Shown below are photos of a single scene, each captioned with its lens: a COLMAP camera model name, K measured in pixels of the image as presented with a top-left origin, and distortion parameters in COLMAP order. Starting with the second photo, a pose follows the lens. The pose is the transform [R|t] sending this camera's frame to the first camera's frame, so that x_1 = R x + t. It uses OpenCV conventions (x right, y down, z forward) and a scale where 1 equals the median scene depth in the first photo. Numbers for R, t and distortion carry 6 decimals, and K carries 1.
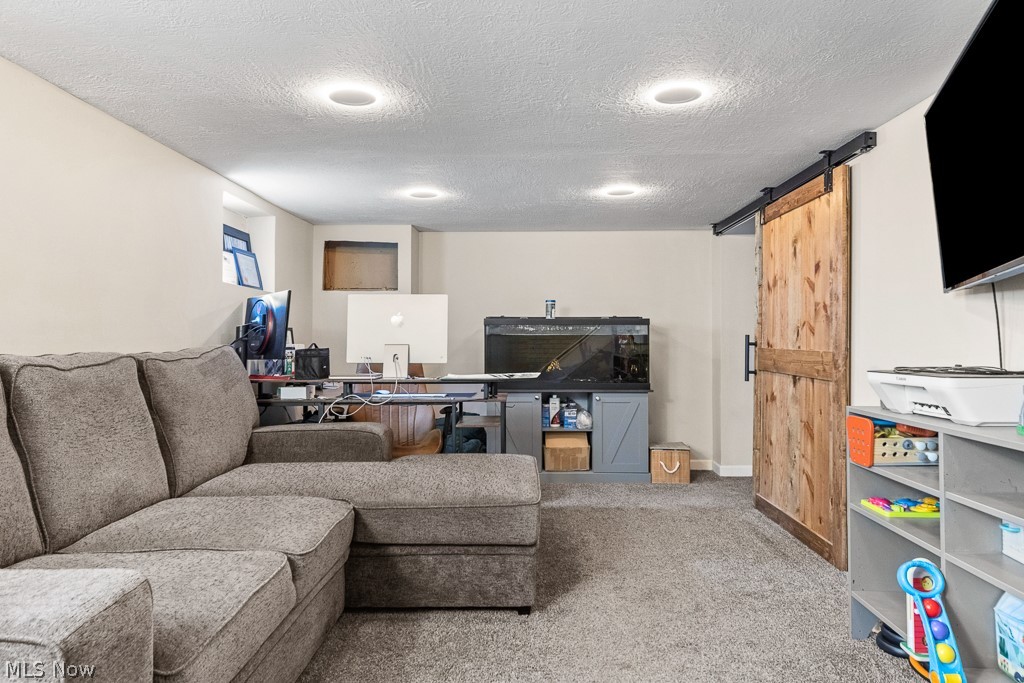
lens RADIAL K [[664.0, 0, 524.0], [0, 664.0, 328.1], [0, 0, 1]] dist [0.008135, -0.013758]
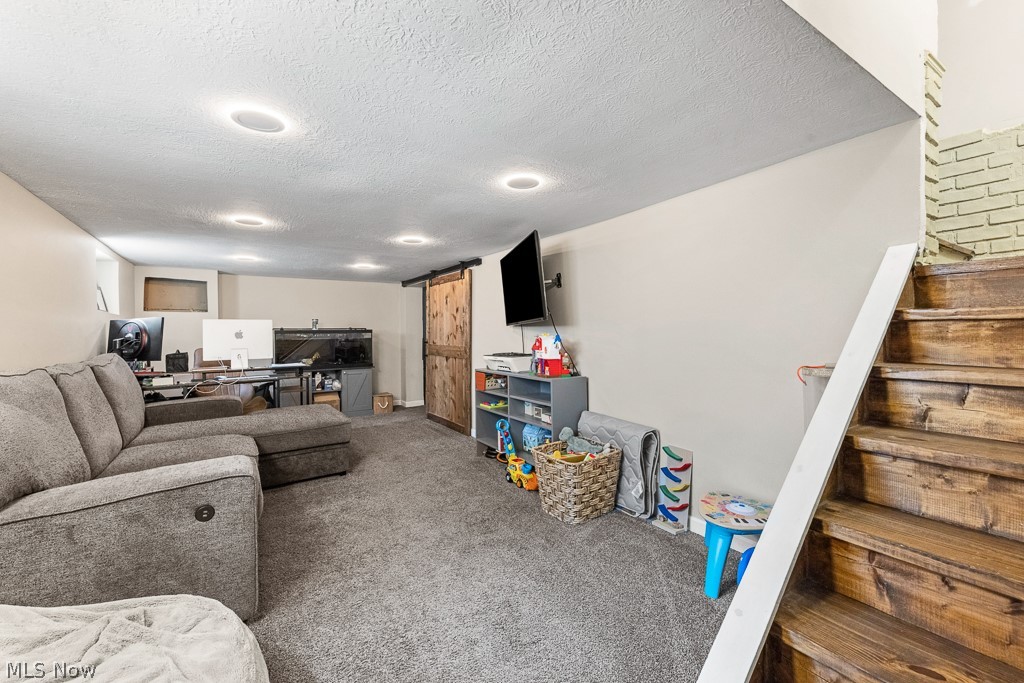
lens RADIAL K [[401.7, 0, 512.7], [0, 401.7, 335.6], [0, 0, 1]] dist [0.004310, -0.000093]
pose [[0.814026, -0.012006, 0.580705, -0.227605], [-0.002604, 0.999701, 0.024319, -0.038261], [-0.580823, -0.021308, 0.813751, -0.270201]]
